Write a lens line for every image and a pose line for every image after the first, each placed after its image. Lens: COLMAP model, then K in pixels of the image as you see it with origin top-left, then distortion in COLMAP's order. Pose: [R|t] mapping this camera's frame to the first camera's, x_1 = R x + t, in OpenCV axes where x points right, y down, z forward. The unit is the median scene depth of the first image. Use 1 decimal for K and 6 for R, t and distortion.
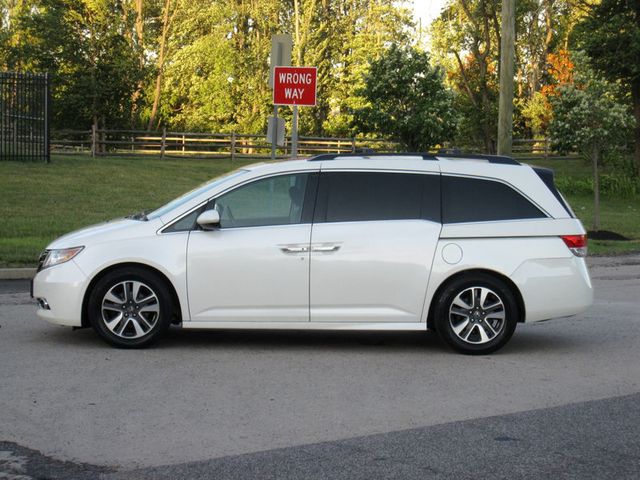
lens RADIAL K [[1482.2, 0, 319.2], [0, 1482.2, 237.3], [0, 0, 1]] dist [-0.057524, 0.000000]
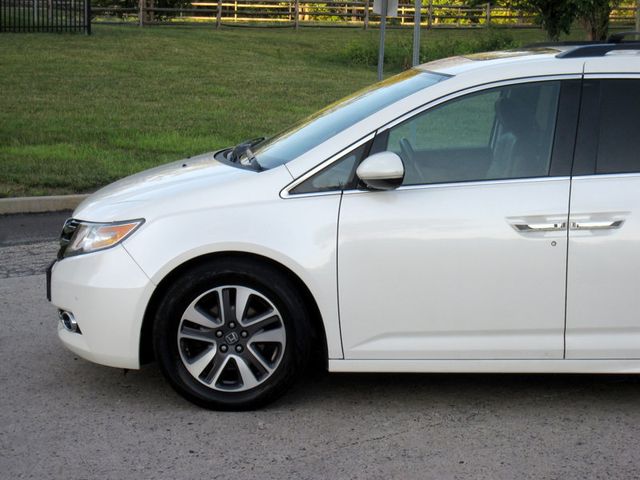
lens RADIAL K [[1482.2, 0, 323.7], [0, 1482.2, 236.9], [0, 0, 1]] dist [-0.057524, 0.000000]
pose [[0.999630, 0.005535, -0.026616, -0.078575], [-0.003121, 0.995945, 0.089906, -0.034966], [0.027005, -0.089789, 0.995595, 0.463130]]
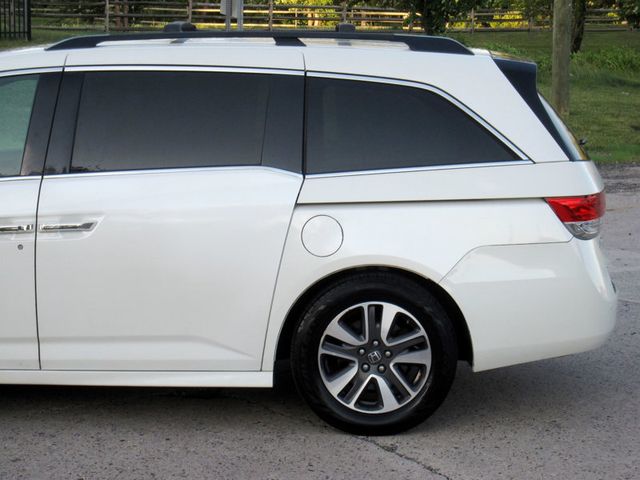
lens RADIAL K [[1482.2, 0, 316.4], [0, 1482.2, 238.2], [0, 0, 1]] dist [-0.057524, 0.000000]
pose [[0.997440, 0.002317, -0.071478, 0.122688], [0.003867, 0.996265, 0.086259, -0.030775], [0.071411, -0.086315, 0.993705, 0.504672]]
